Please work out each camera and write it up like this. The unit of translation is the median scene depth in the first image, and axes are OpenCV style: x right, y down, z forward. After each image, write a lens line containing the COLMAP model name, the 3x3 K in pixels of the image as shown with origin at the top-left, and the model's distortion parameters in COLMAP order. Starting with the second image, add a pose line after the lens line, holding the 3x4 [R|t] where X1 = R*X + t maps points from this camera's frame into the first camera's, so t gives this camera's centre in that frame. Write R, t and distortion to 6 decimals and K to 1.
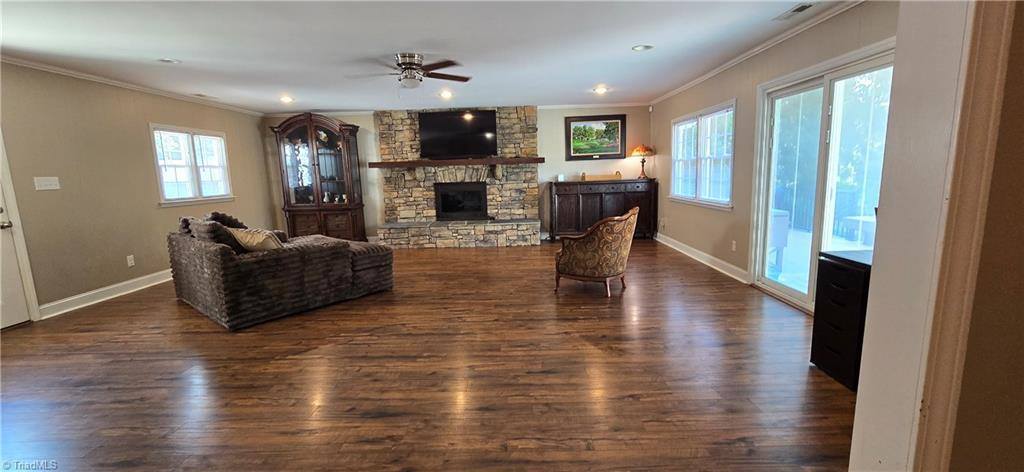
lens RADIAL K [[424.9, 0, 512.0], [0, 424.9, 236.0], [0, 0, 1]] dist [-0.010341, 0.005616]
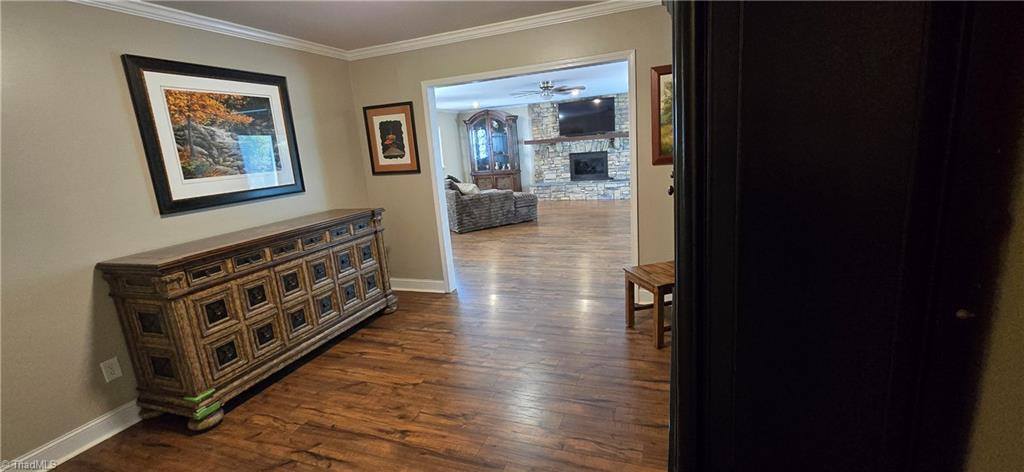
lens RADIAL K [[424.9, 0, 512.0], [0, 424.9, 236.0], [0, 0, 1]] dist [-0.010341, 0.005616]
pose [[0.937344, 0.030479, -0.347068, 0.132233], [-0.003157, 0.996868, 0.079016, 0.035244], [0.348390, -0.072969, 0.934505, -0.383481]]
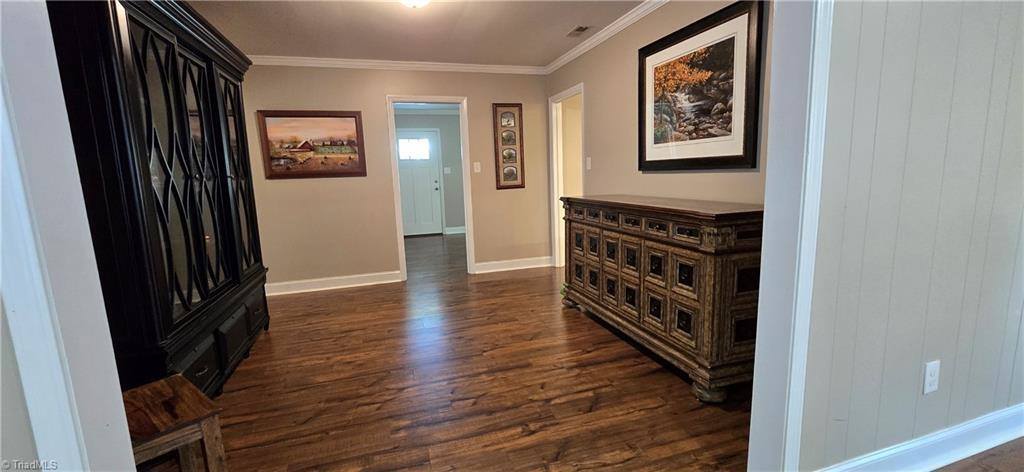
lens RADIAL K [[424.9, 0, 512.0], [0, 424.9, 236.0], [0, 0, 1]] dist [-0.010341, 0.005616]
pose [[-0.949684, 0.112225, -0.292414, 0.015271], [0.019699, 0.953157, 0.301834, -0.027185], [0.312590, 0.280886, -0.907409, 0.231971]]
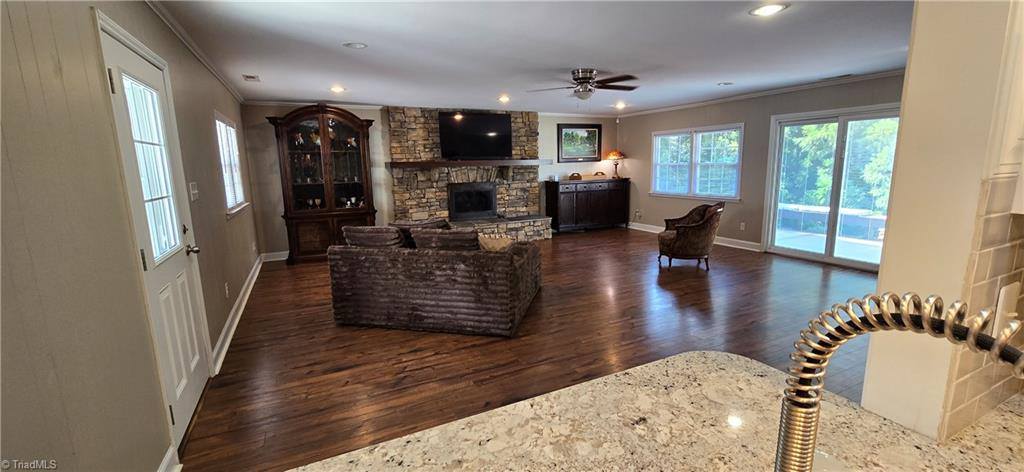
lens RADIAL K [[424.9, 0, 512.0], [0, 424.9, 236.0], [0, 0, 1]] dist [-0.010341, 0.005616]
pose [[0.891783, -0.065539, 0.447692, -0.507419], [0.062340, 0.997815, 0.021895, -0.015464], [-0.448149, 0.008383, 0.893919, 0.051525]]
